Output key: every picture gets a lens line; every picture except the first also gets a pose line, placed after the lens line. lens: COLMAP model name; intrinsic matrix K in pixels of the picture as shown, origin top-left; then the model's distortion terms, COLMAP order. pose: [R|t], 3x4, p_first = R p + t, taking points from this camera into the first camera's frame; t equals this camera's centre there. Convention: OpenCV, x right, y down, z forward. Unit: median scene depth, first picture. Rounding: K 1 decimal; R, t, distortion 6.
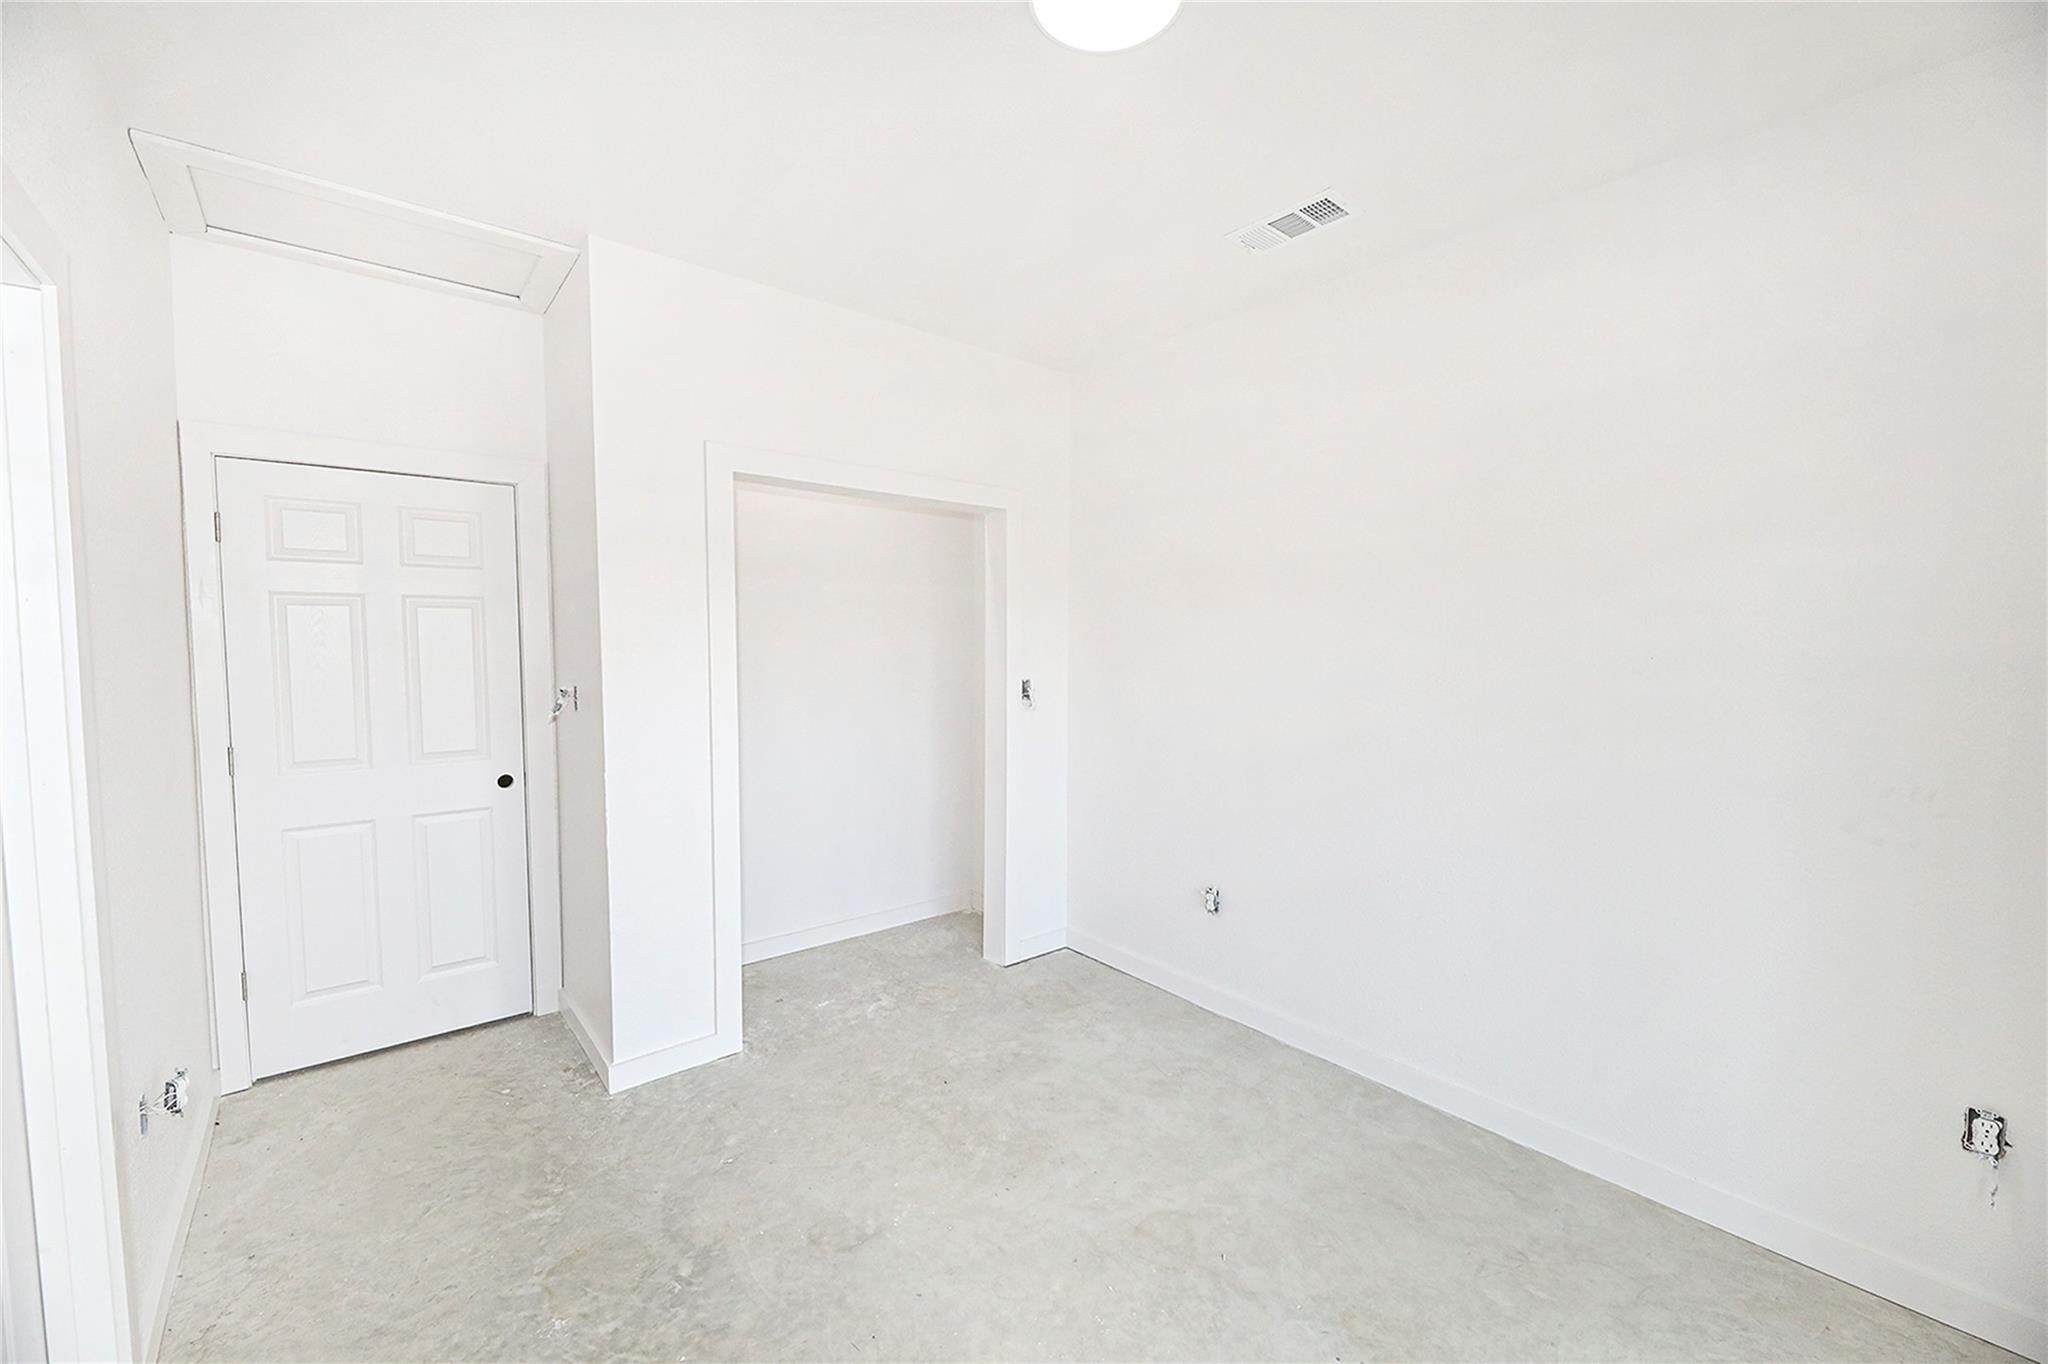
lens RADIAL K [[823.7, 0, 1022.0], [0, 823.7, 687.6], [0, 0, 1]] dist [0.001210, -0.003399]
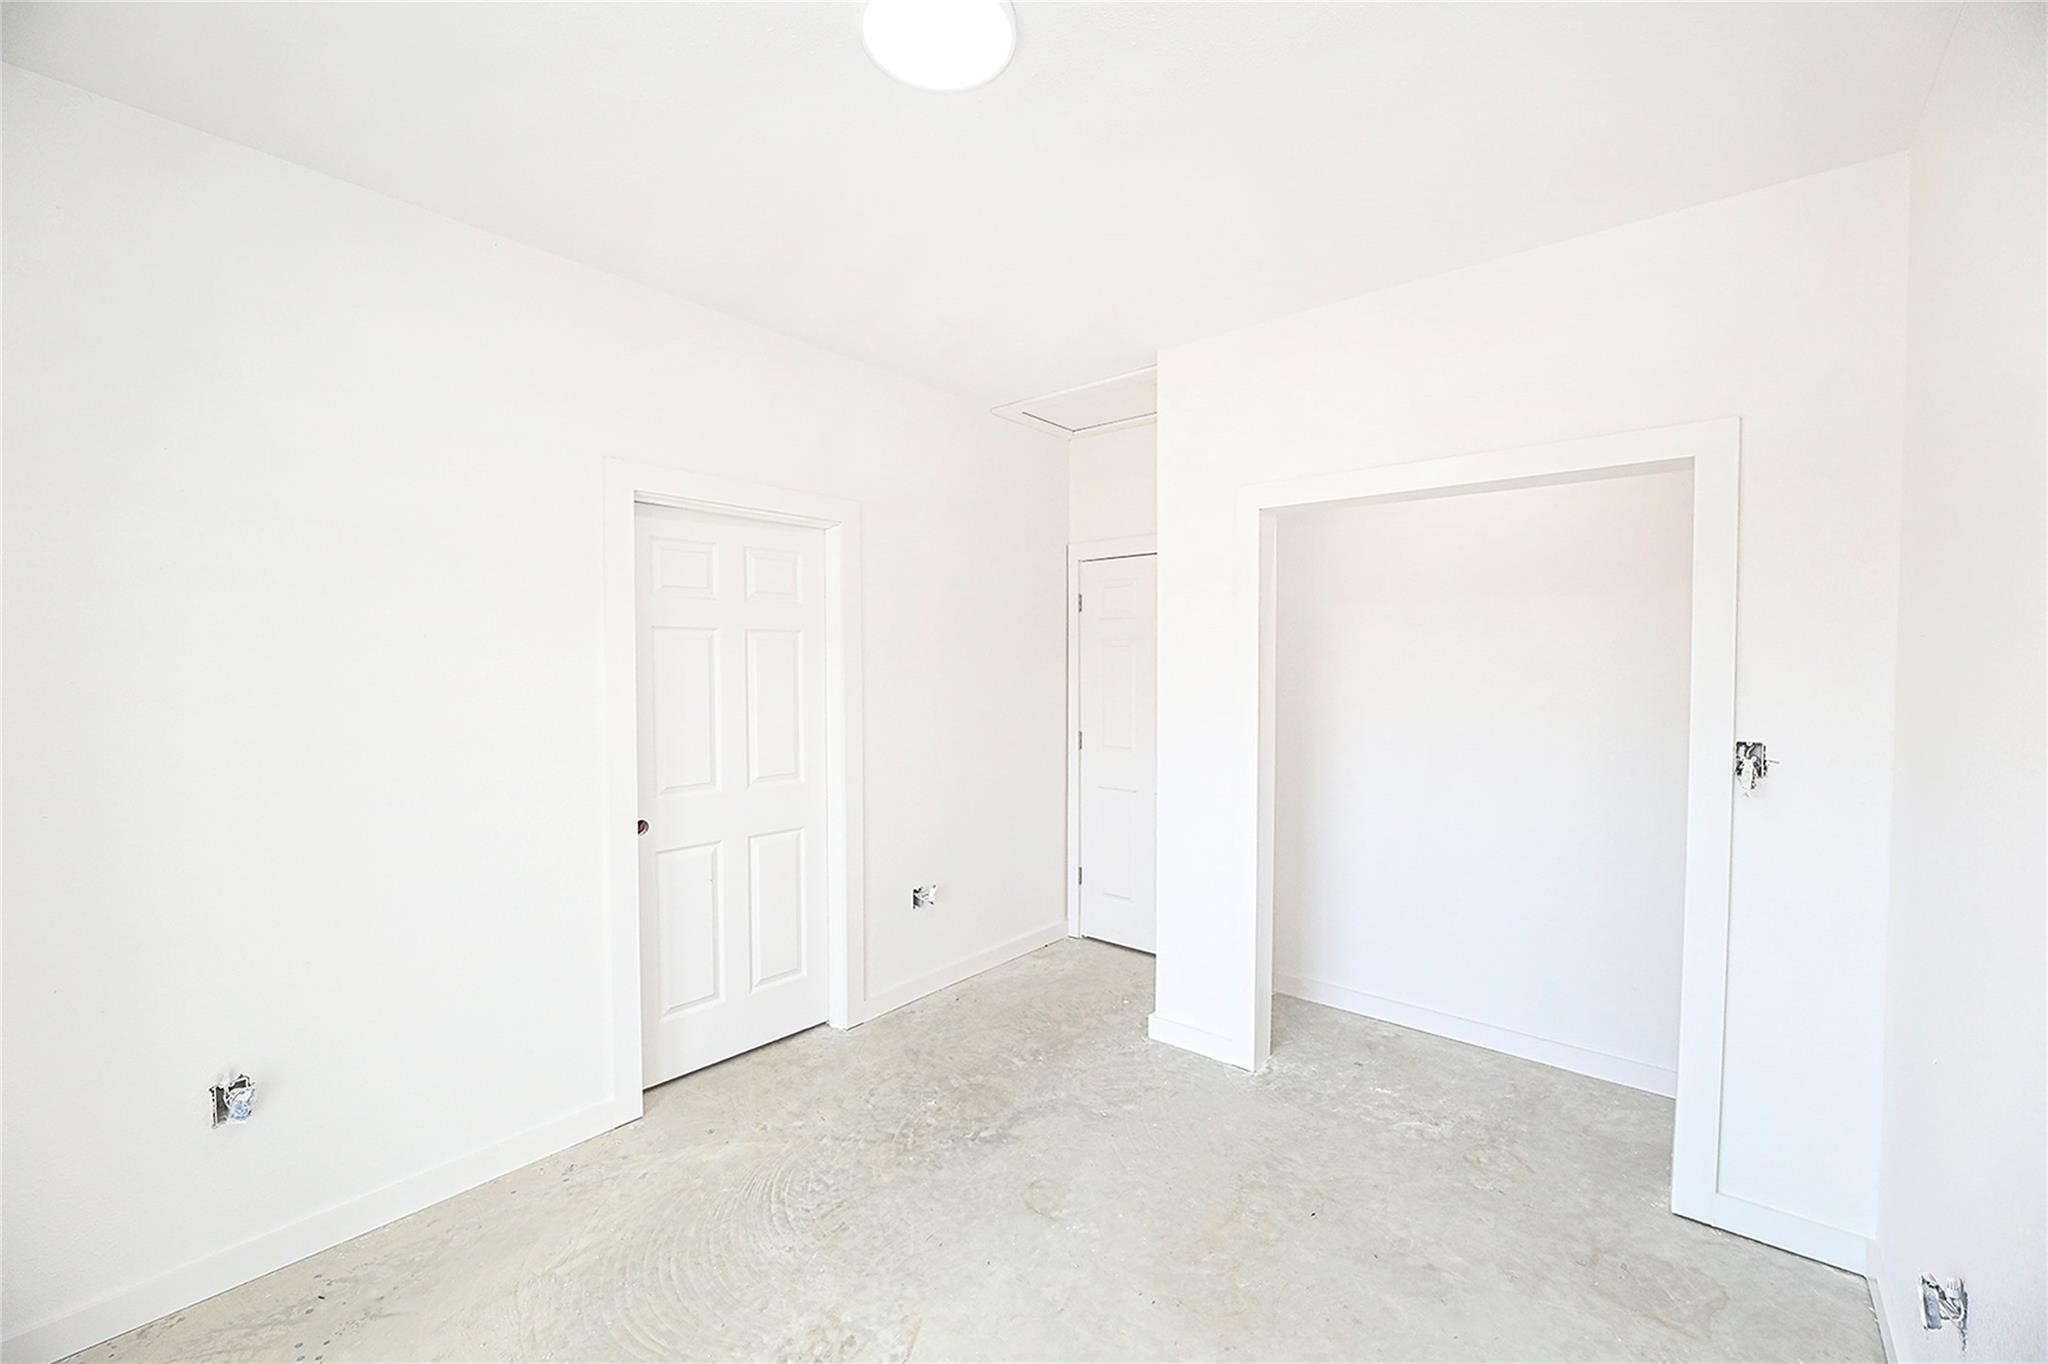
lens RADIAL K [[823.7, 0, 1022.0], [0, 823.7, 687.6], [0, 0, 1]] dist [0.001210, -0.003399]
pose [[0.179970, 0.025586, -0.983339, 0.699142], [-0.061494, 0.997999, 0.014713, -0.036875], [0.981748, 0.057822, 0.181183, 0.589016]]
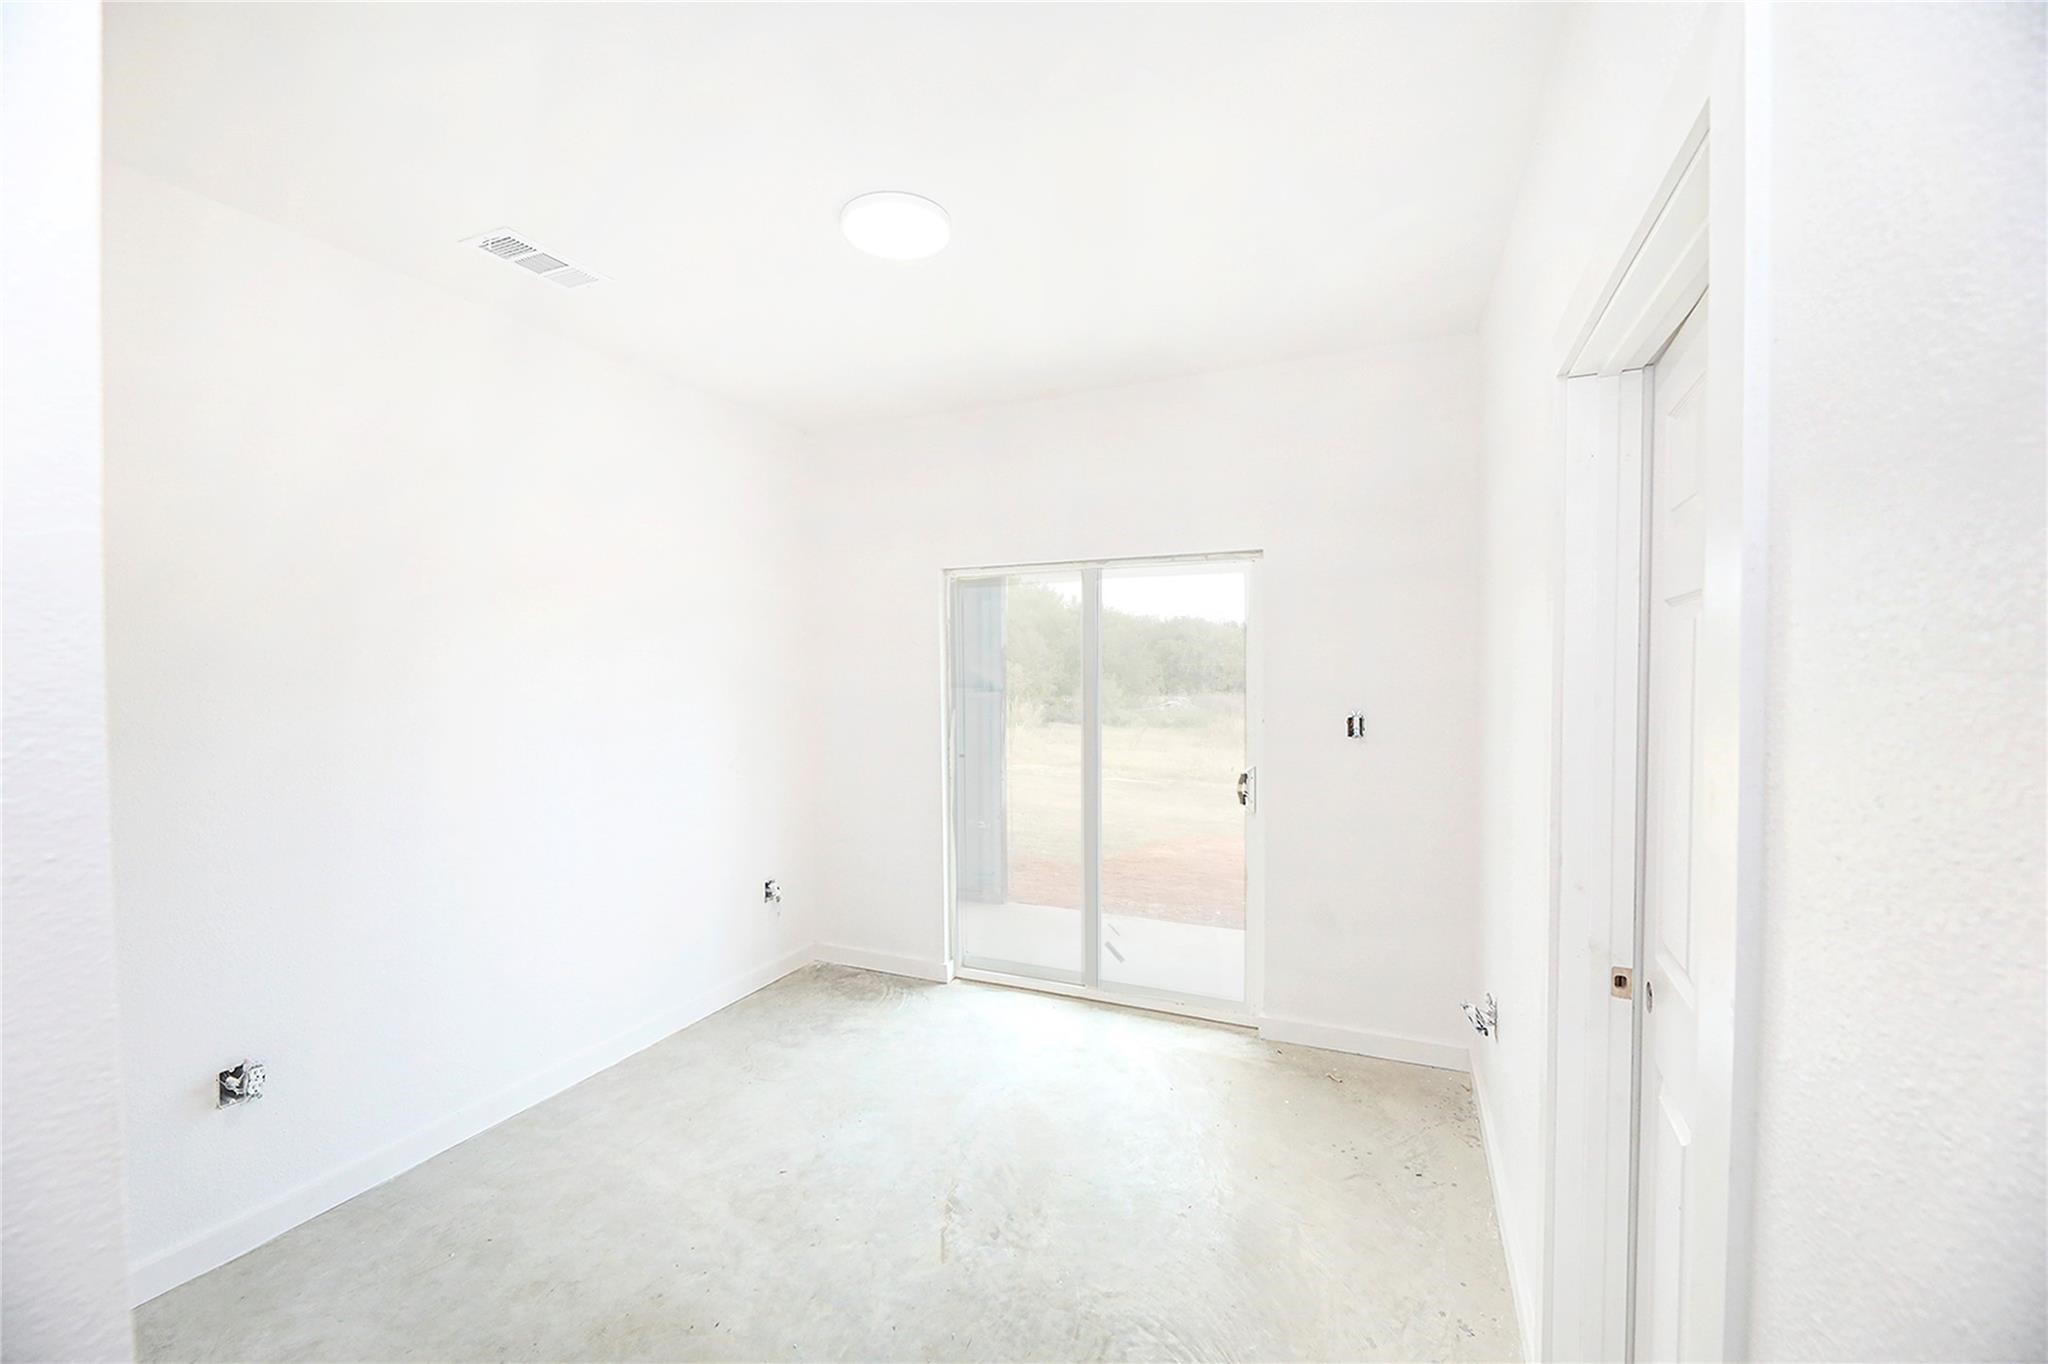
lens RADIAL K [[823.7, 0, 1022.0], [0, 823.7, 687.6], [0, 0, 1]] dist [0.001210, -0.003399]
pose [[-0.441402, -0.025638, 0.896943, -0.797939], [0.058306, 0.996660, 0.057182, -0.070926], [-0.895413, 0.077537, -0.438433, 0.915258]]
